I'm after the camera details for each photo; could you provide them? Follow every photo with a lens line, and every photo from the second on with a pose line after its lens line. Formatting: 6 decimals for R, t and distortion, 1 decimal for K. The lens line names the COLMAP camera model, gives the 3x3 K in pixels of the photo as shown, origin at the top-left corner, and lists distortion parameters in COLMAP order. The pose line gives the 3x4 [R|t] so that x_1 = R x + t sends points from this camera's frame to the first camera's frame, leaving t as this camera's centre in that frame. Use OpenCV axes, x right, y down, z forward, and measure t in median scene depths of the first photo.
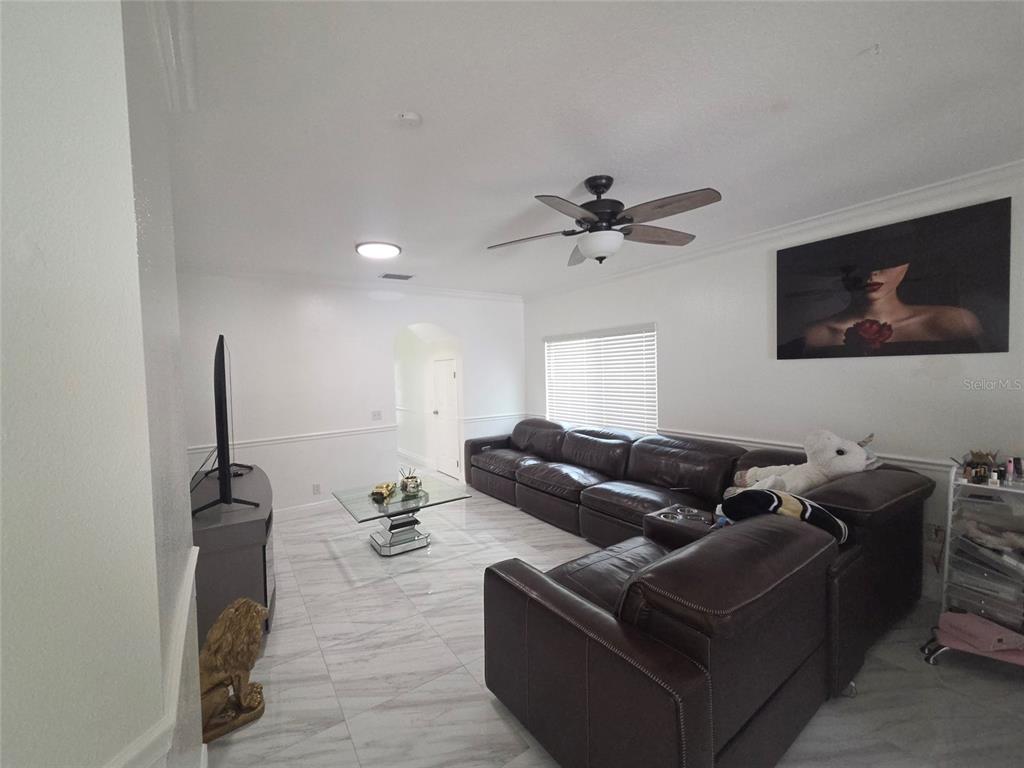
lens RADIAL K [[420.9, 0, 511.0], [0, 420.9, 384.6], [0, 0, 1]] dist [0.008695, -0.001155]
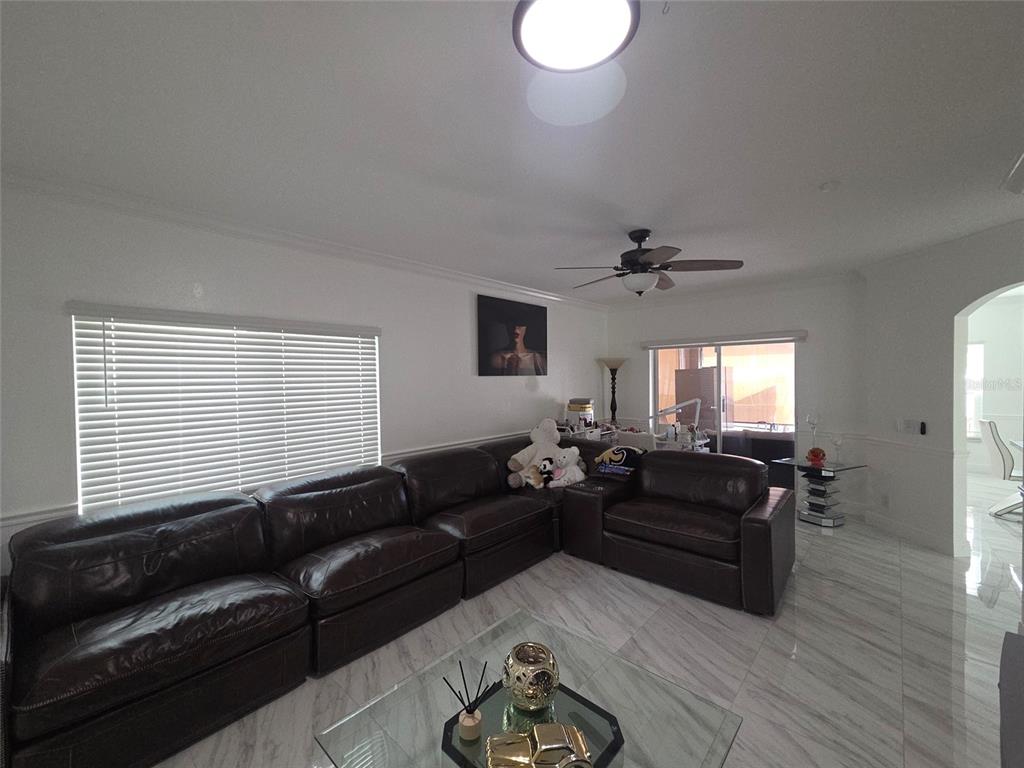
lens RADIAL K [[420.3, 0, 511.7], [0, 420.3, 385.4], [0, 0, 1]] dist [0.008226, -0.001035]
pose [[-0.235295, 0.008043, 0.971891, -0.670539], [0.050150, 0.998734, 0.003876, -0.029489], [-0.970629, 0.049653, -0.235401, 1.203693]]
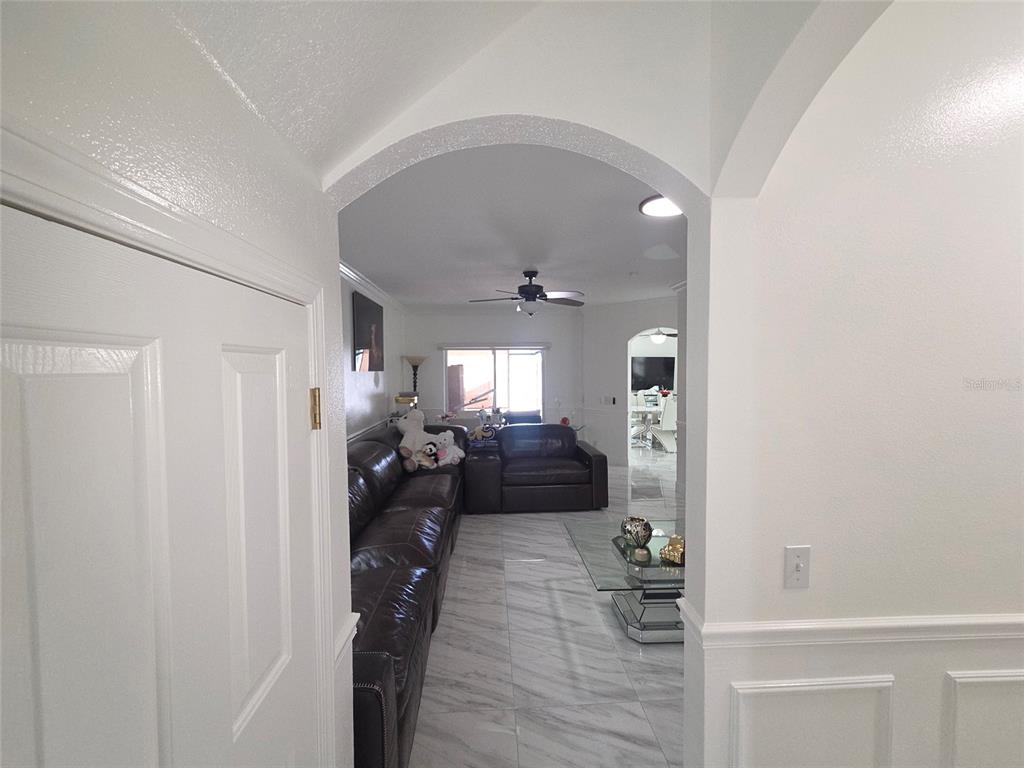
lens RADIAL K [[420.3, 0, 511.7], [0, 420.3, 385.4], [0, 0, 1]] dist [0.008226, -0.001035]
pose [[-0.858242, 0.012513, 0.513093, -0.469928], [0.045735, 0.997590, 0.052171, -0.061331], [-0.511204, 0.068242, -0.856746, 1.879596]]
